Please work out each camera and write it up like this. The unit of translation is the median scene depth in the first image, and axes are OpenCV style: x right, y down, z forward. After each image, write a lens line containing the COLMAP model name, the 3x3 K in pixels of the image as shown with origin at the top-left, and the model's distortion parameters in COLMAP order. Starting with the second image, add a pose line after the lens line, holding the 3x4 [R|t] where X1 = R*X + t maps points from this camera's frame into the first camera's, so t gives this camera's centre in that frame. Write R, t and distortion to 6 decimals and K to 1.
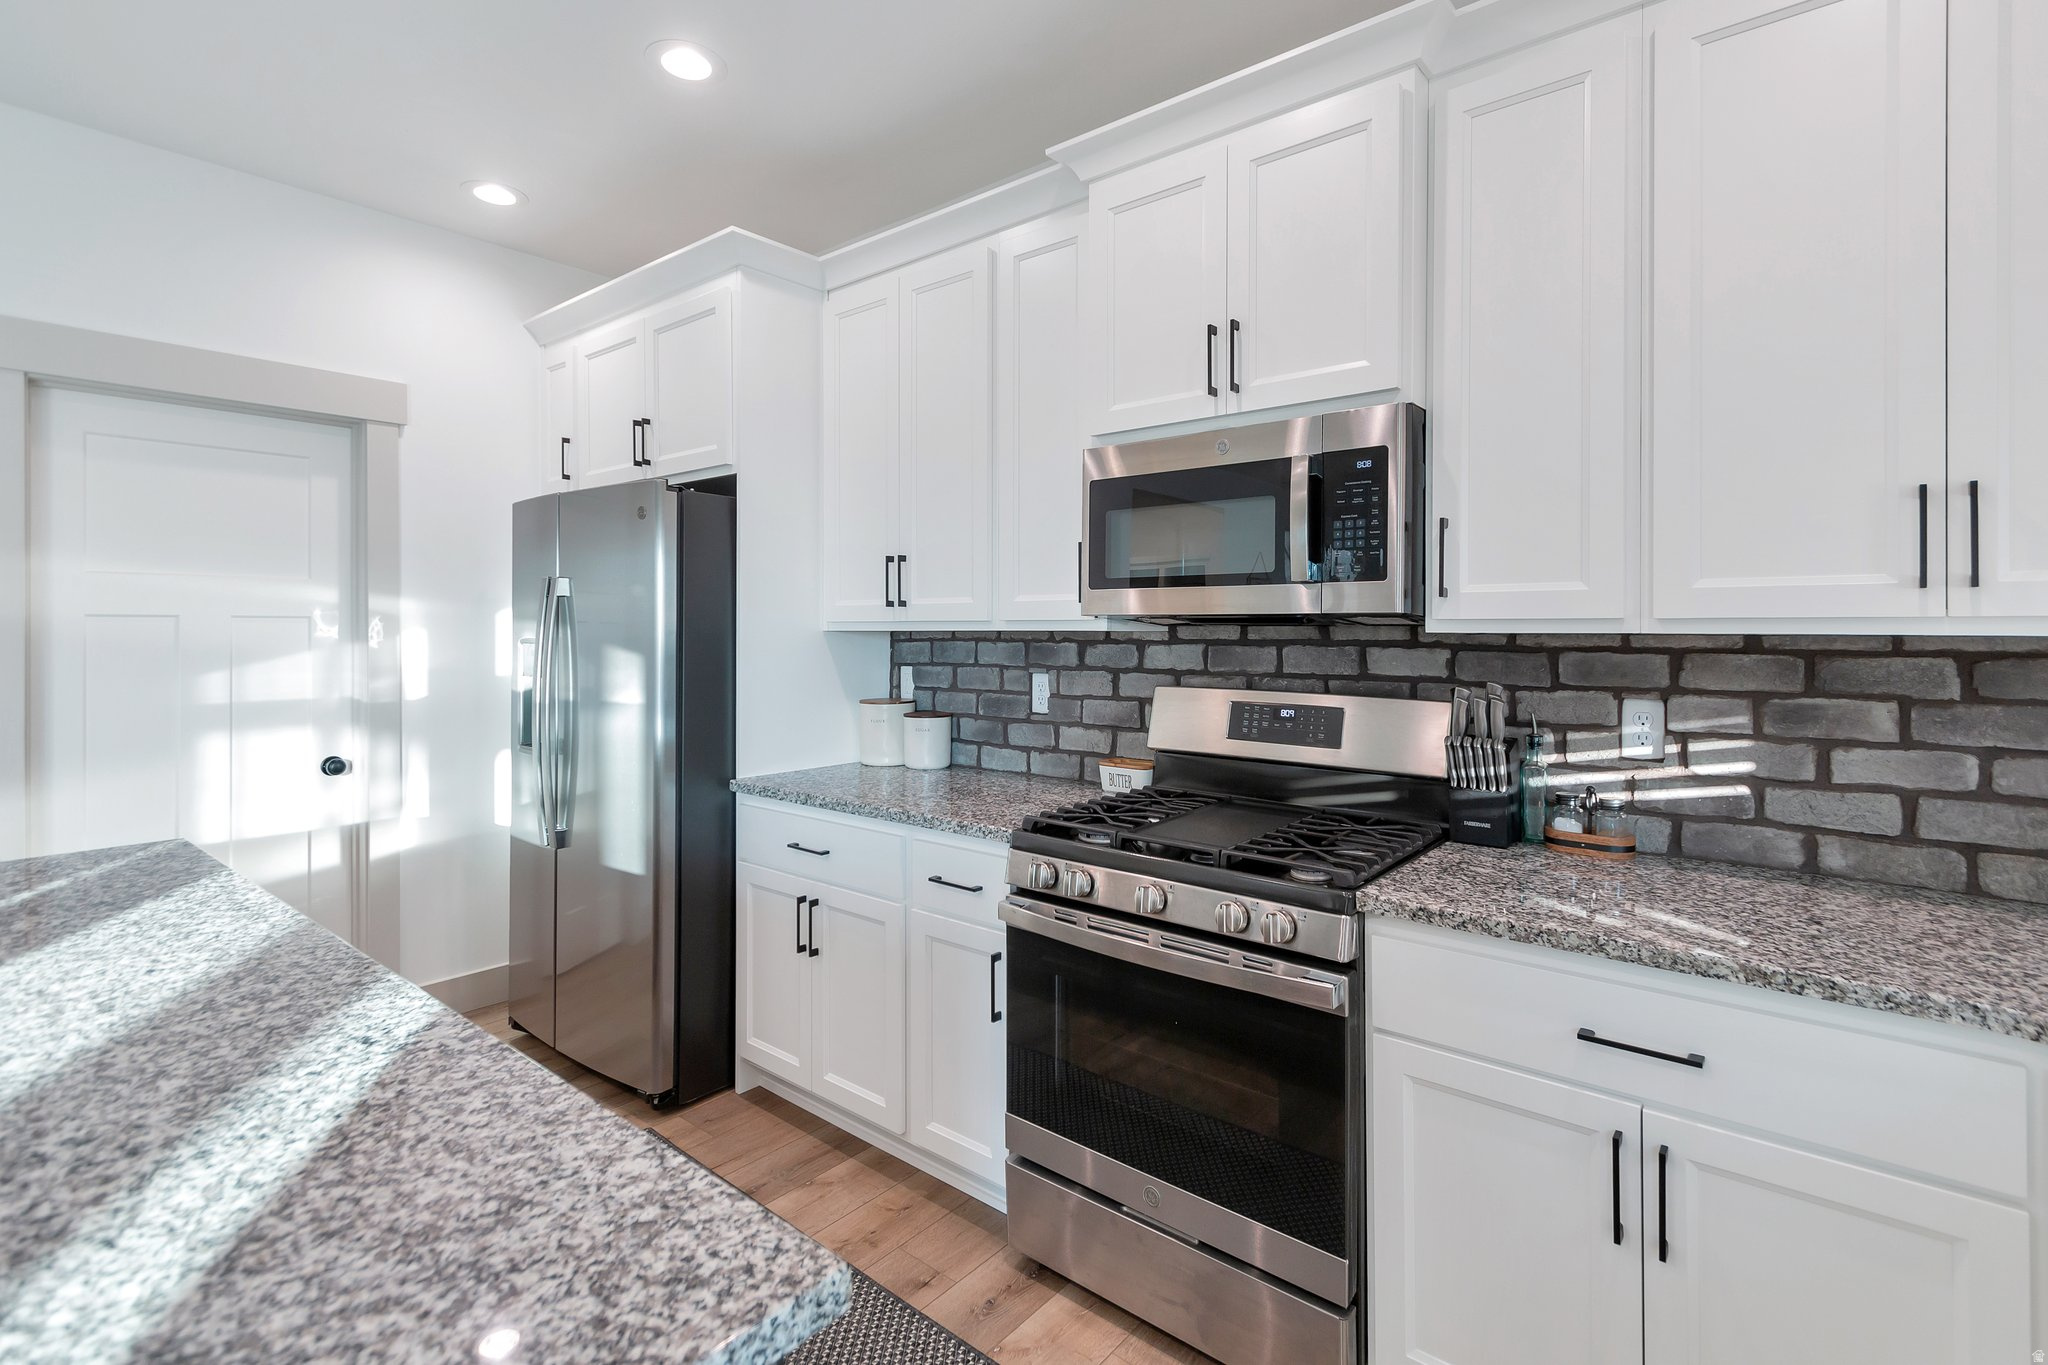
lens RADIAL K [[960.5, 0, 1053.2], [0, 960.5, 630.9], [0, 0, 1]] dist [0.011997, -0.002448]
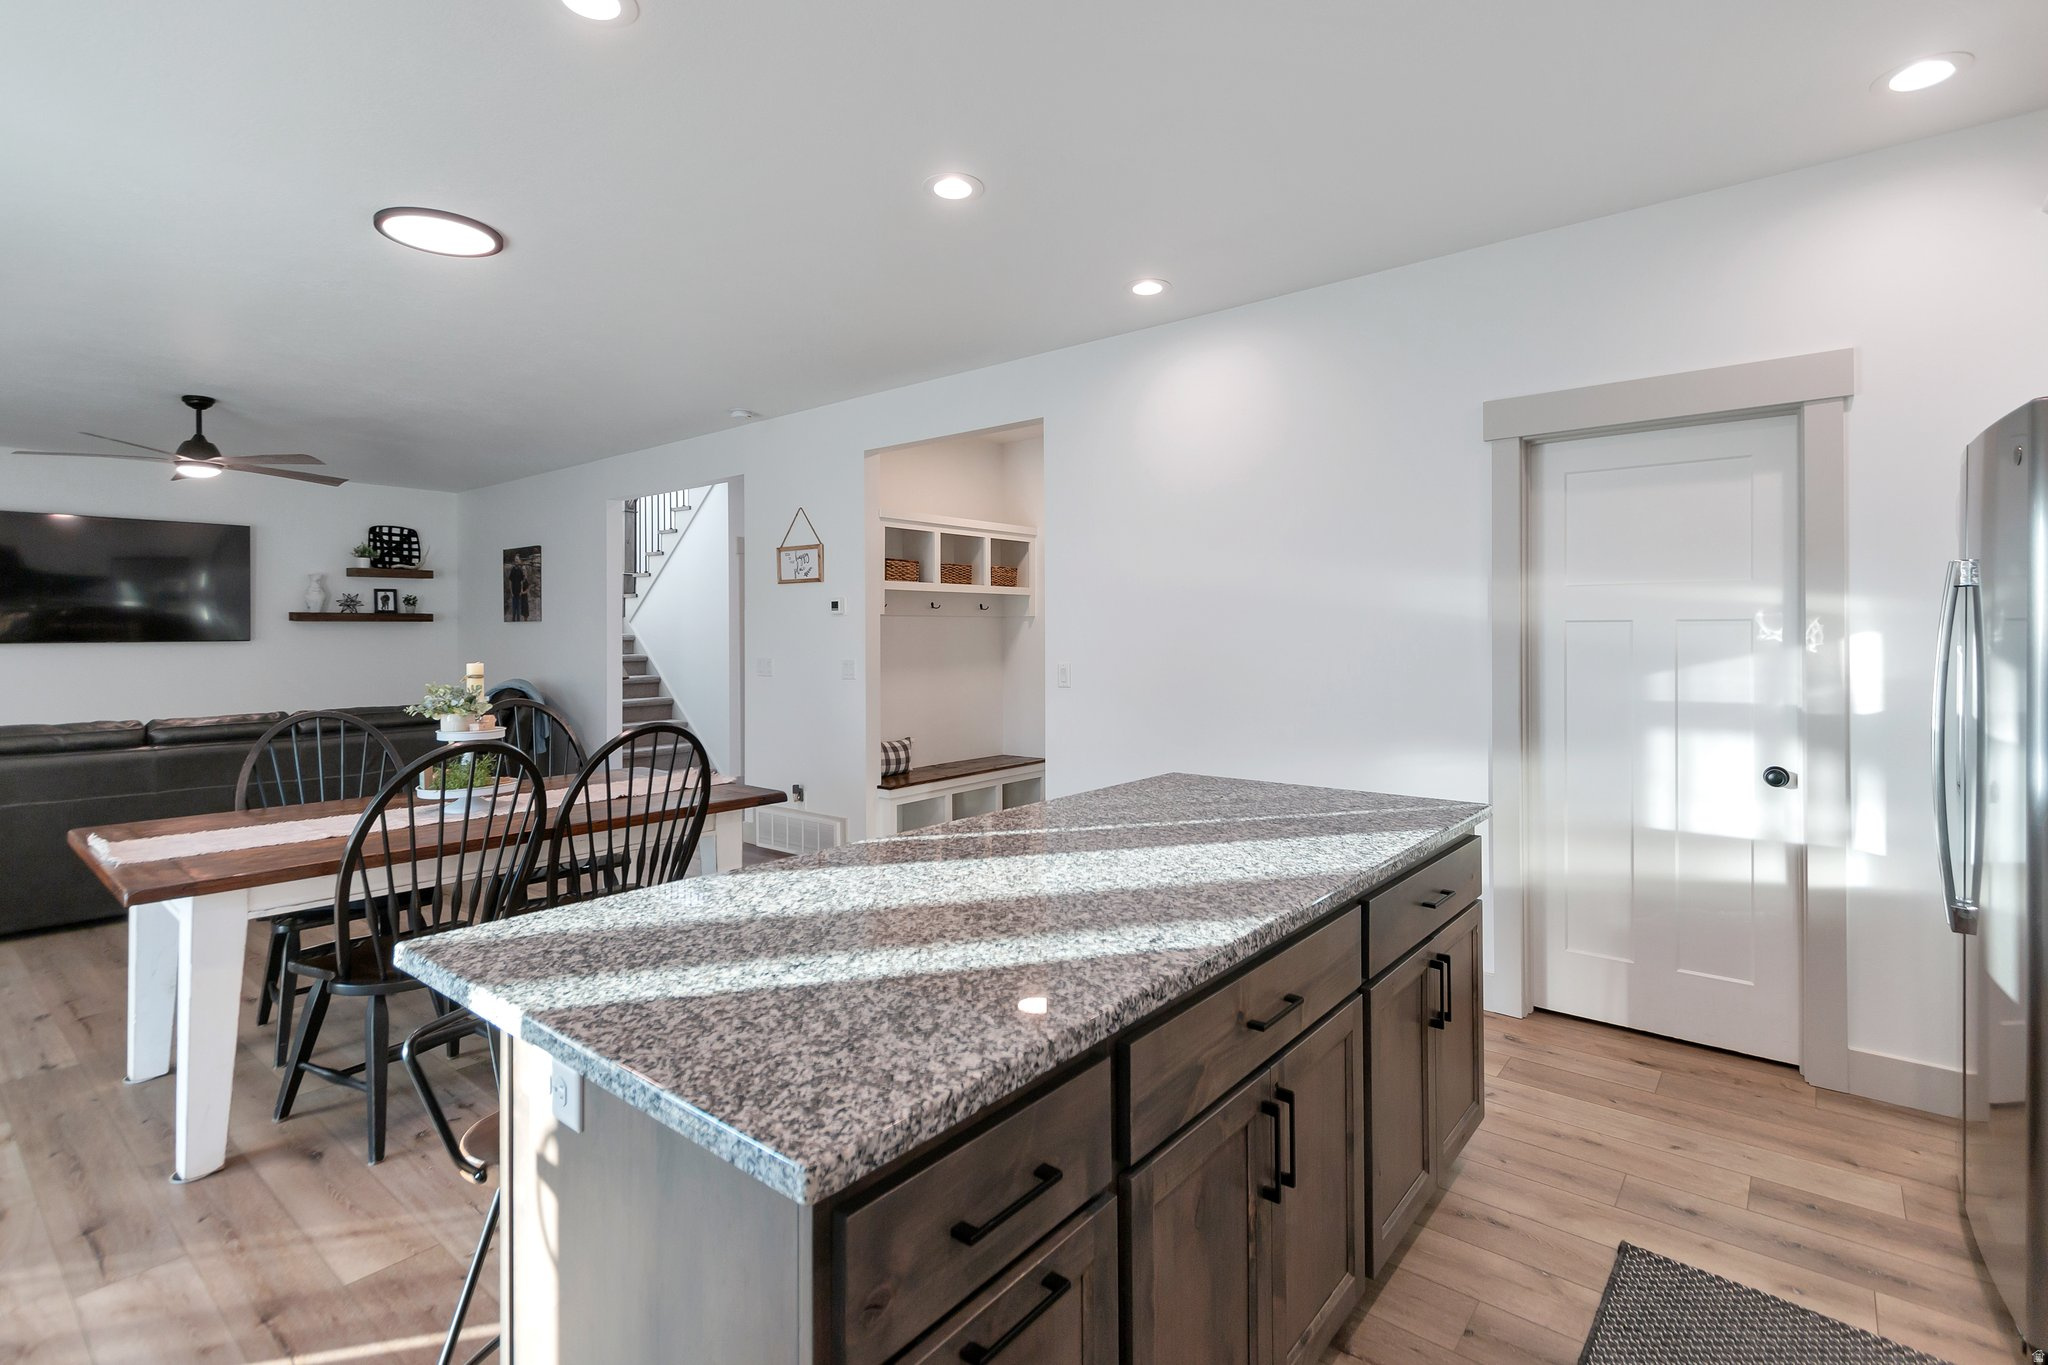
lens RADIAL K [[960.5, 0, 1013.1], [0, 960.5, 620.5], [0, 0, 1]] dist [0.011997, -0.002448]
pose [[-0.008351, -0.013539, -0.999873, 0.485364], [0.000394, 0.999908, -0.013543, -0.000900], [0.999965, -0.000507, -0.008345, 0.625982]]
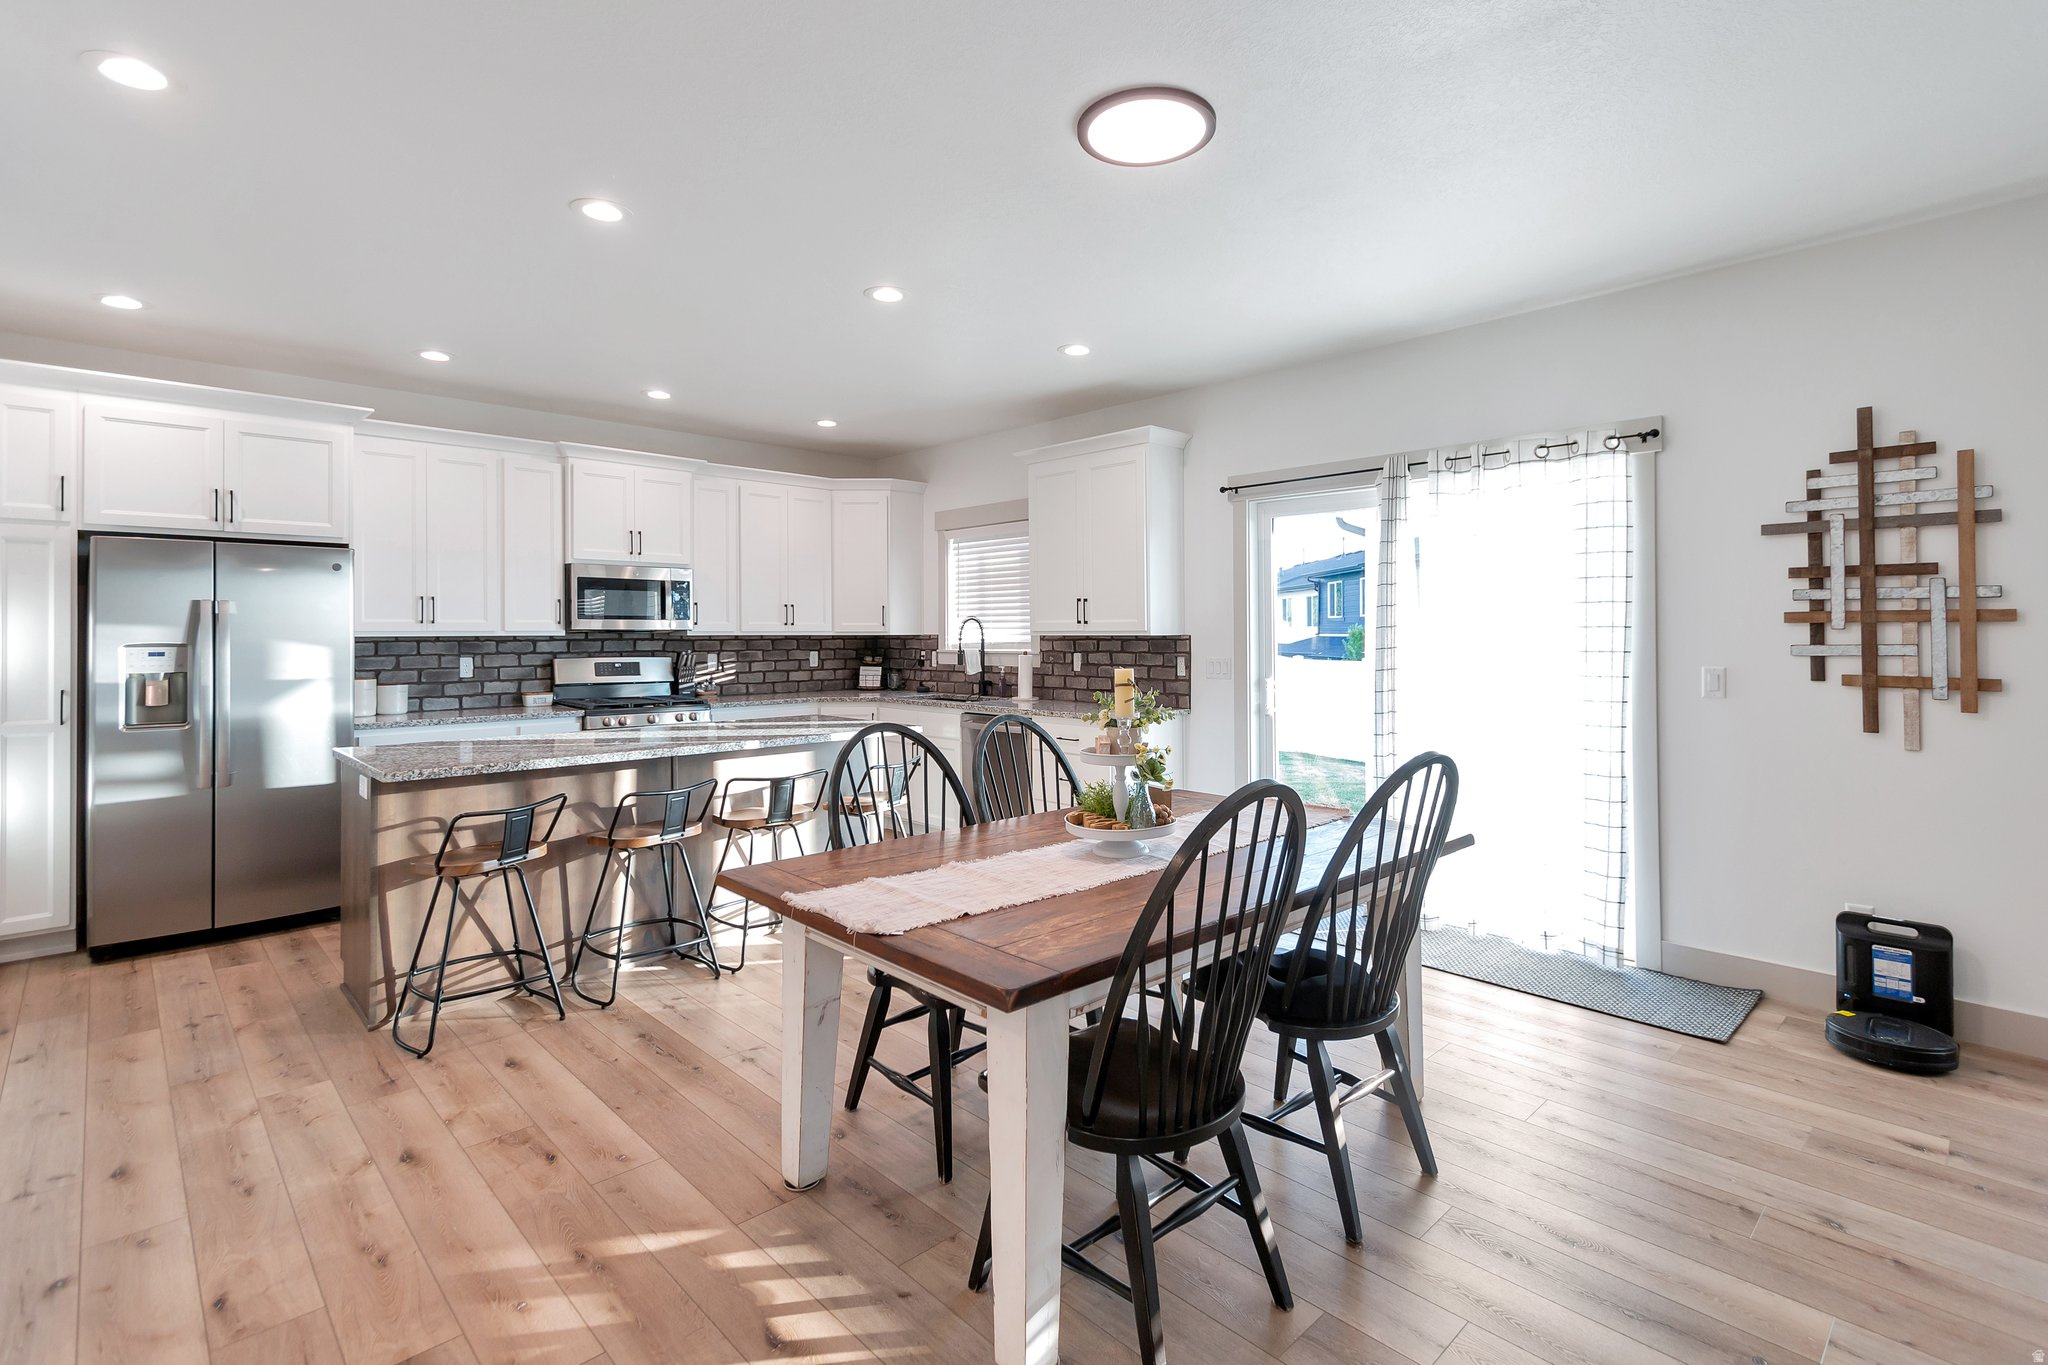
lens RADIAL K [[960.5, 0, 996.4], [0, 960.5, 625.5], [0, 0, 1]] dist [0.011997, -0.002448]
pose [[0.118884, 0.007057, 0.992883, -2.781374], [0.001657, 0.999972, -0.007306, -0.007154], [-0.992907, 0.002513, 0.118869, -0.472355]]
